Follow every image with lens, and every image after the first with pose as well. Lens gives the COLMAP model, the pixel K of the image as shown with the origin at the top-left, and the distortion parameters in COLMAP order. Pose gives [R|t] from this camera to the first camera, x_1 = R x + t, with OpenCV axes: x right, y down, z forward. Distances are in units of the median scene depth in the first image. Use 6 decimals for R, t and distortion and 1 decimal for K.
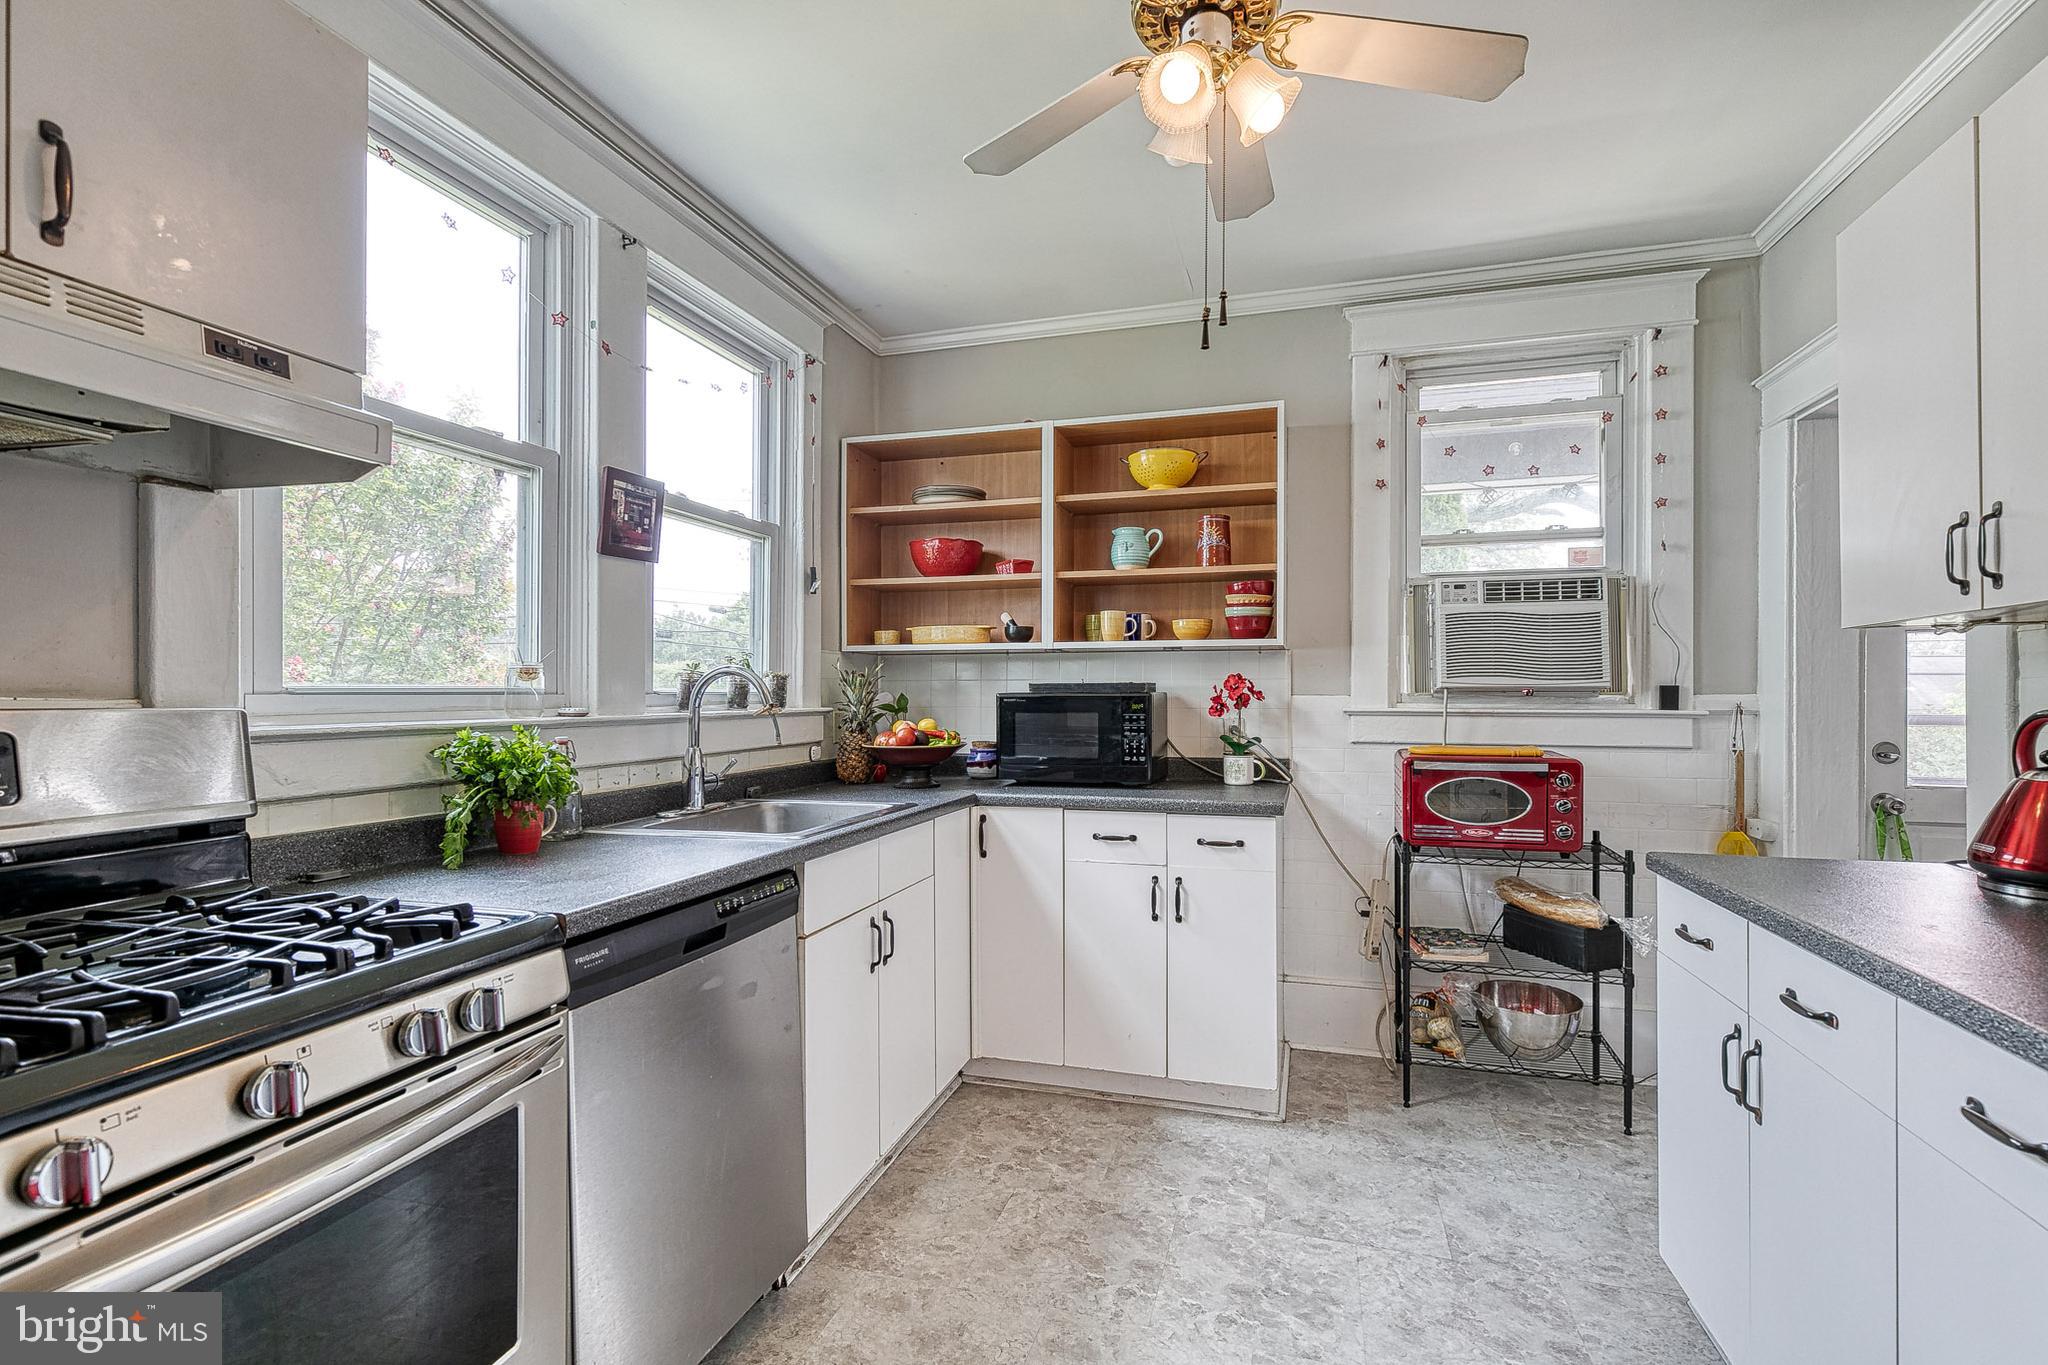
lens RADIAL K [[921.8, 0, 1039.5], [0, 921.8, 692.4], [0, 0, 1]] dist [0.009330, -0.003826]
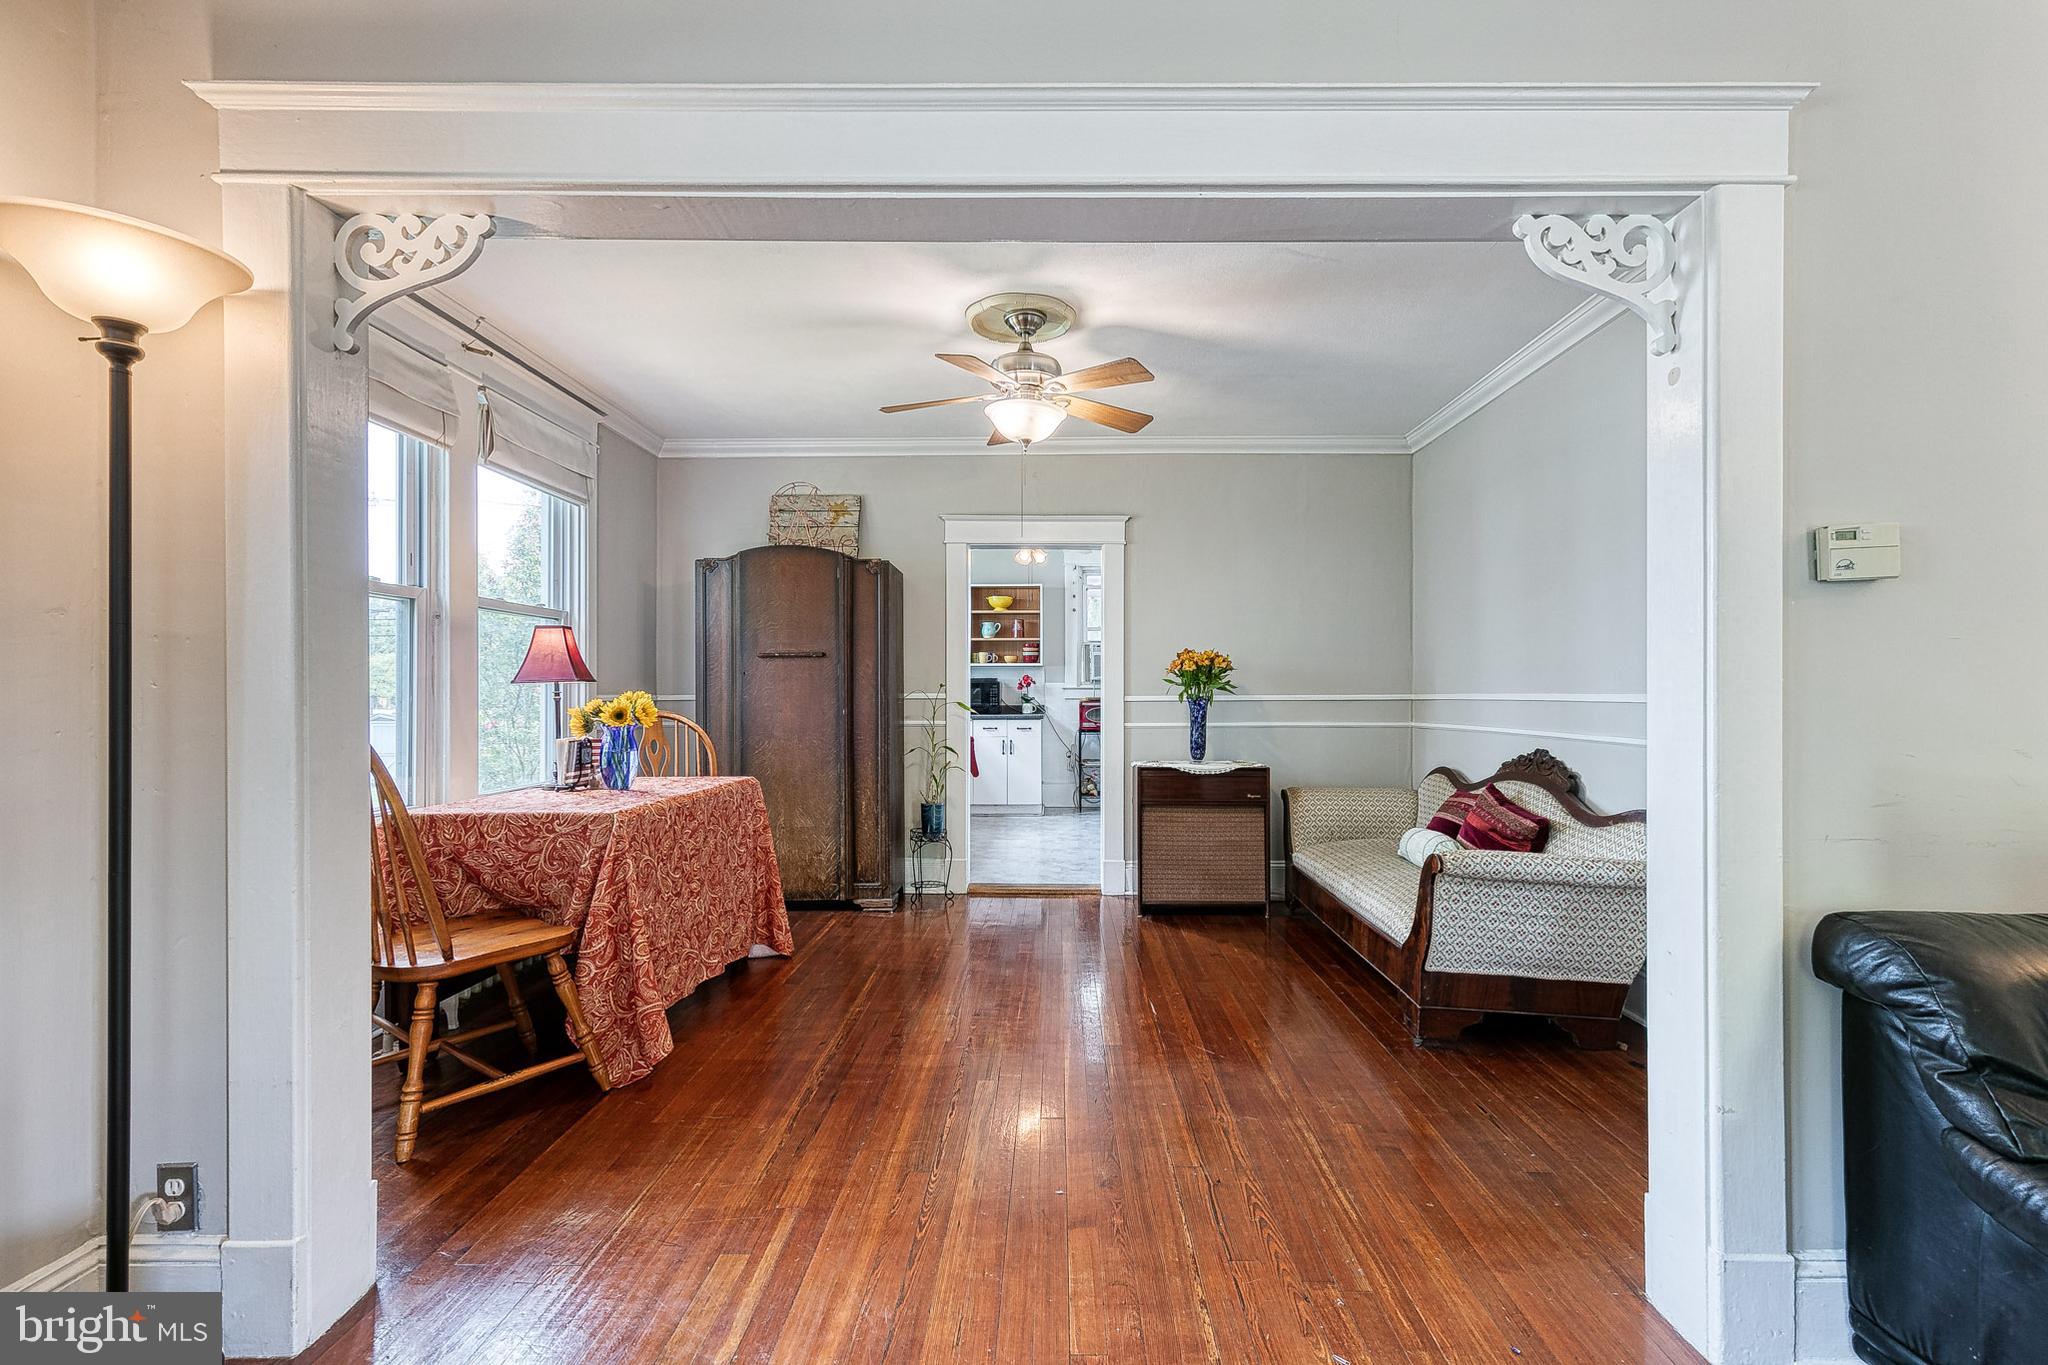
lens RADIAL K [[917.1, 0, 1039.8], [0, 917.1, 692.7], [0, 0, 1]] dist [0.002885, -0.000053]
pose [[0.964821, -0.004536, 0.262867, -0.563181], [0.003960, 0.999988, 0.002721, 0.030438], [-0.262876, -0.001584, 0.964828, -1.999657]]
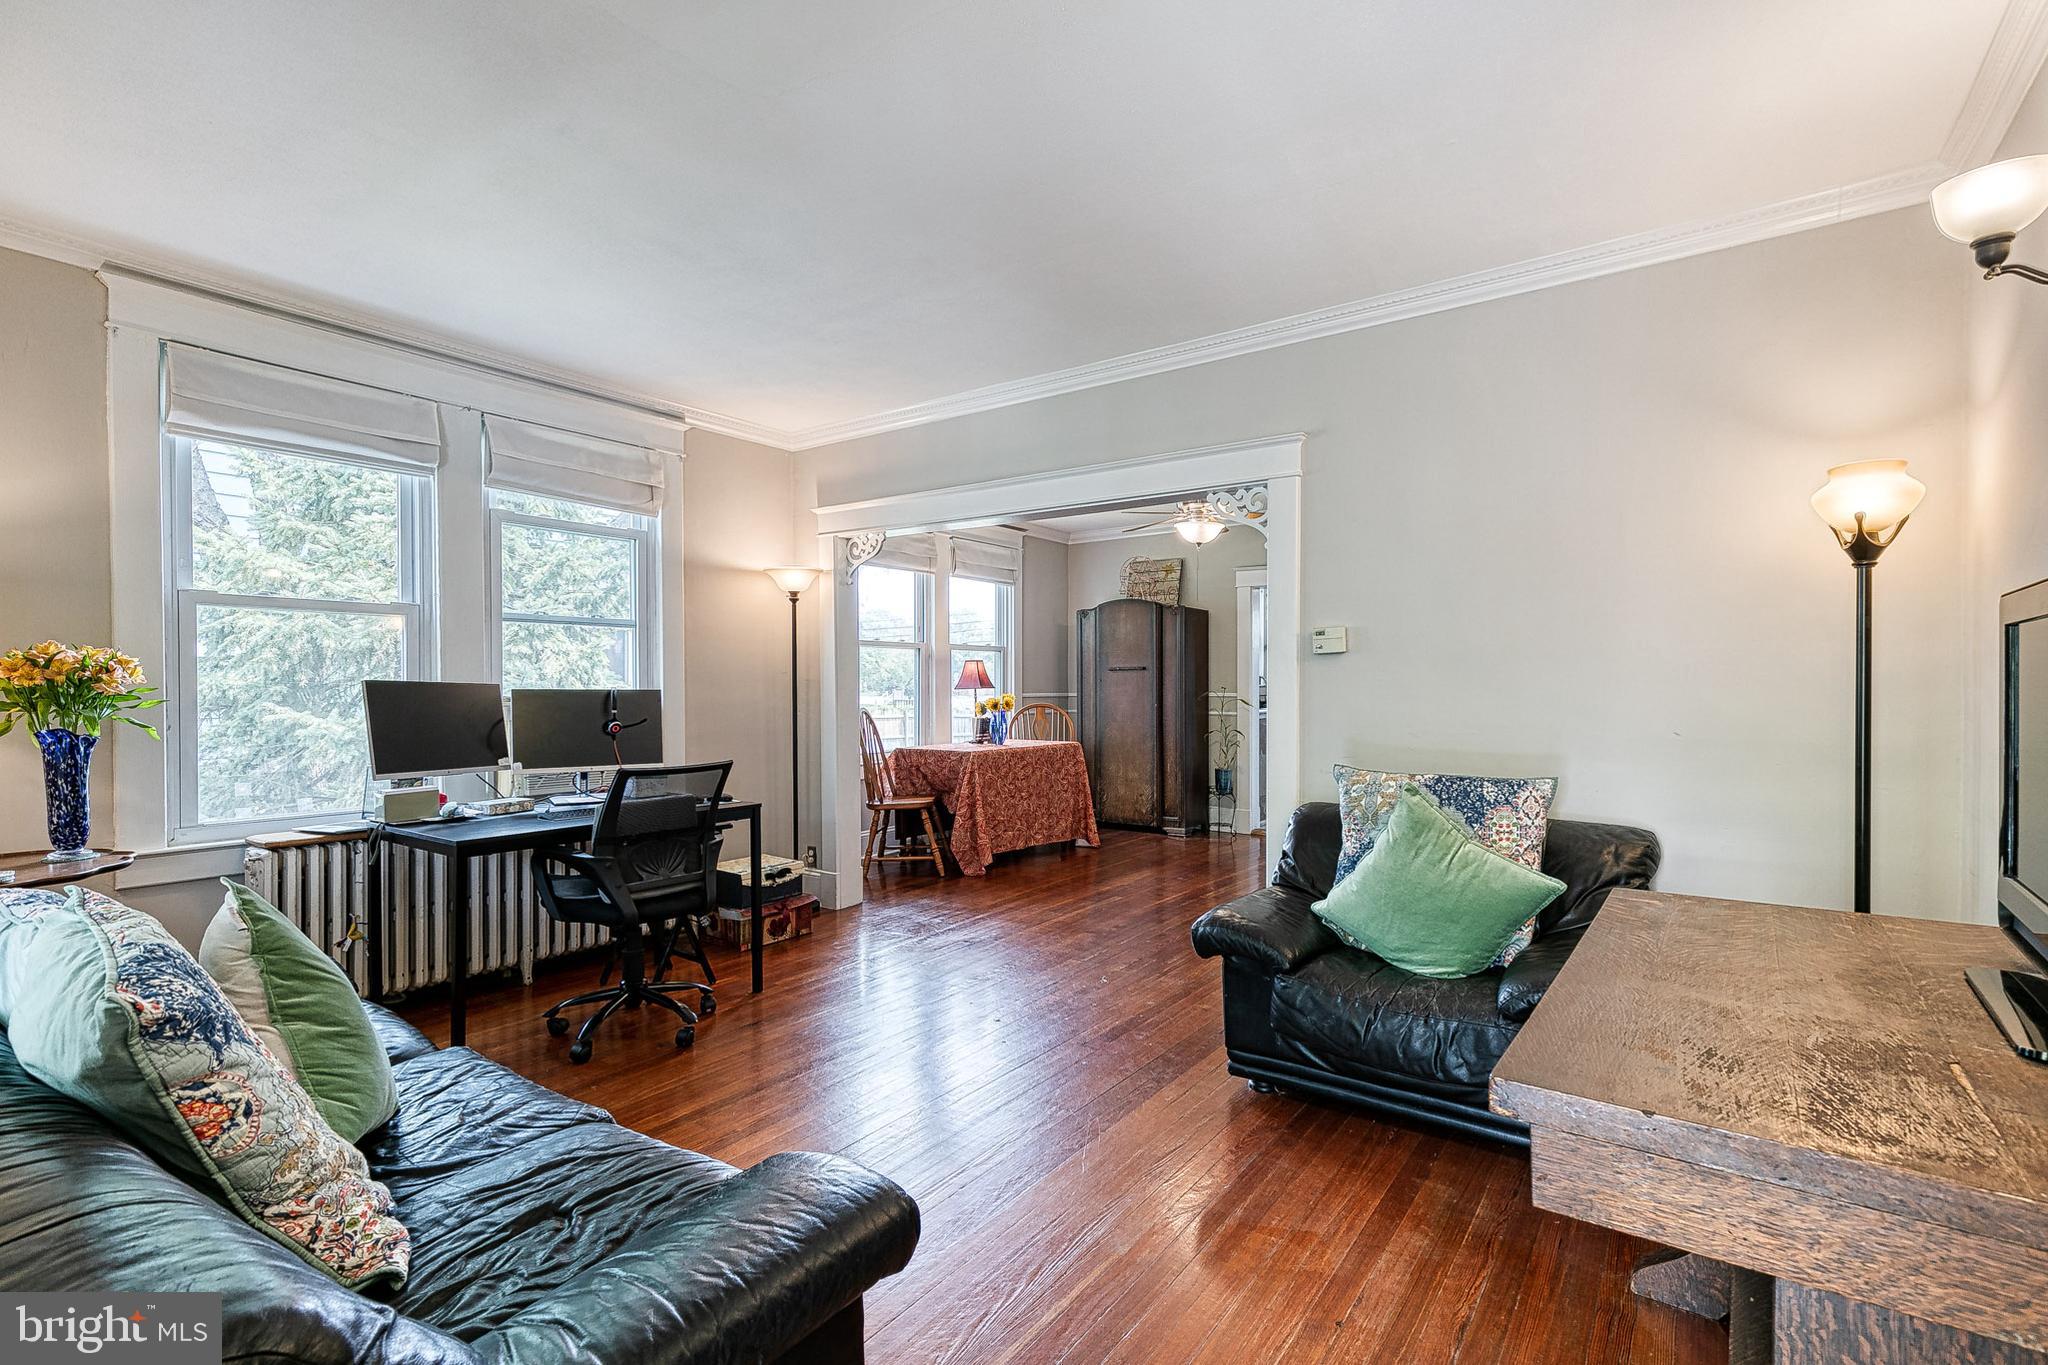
lens RADIAL K [[910.4, 0, 1029.9], [0, 910.4, 687.8], [0, 0, 1]] dist [0.018783, -0.000758]
pose [[0.939120, -0.002576, -0.343580, 0.108400], [0.005156, 0.999965, 0.006594, -0.000480], [0.343551, -0.007964, 0.939100, -2.864433]]
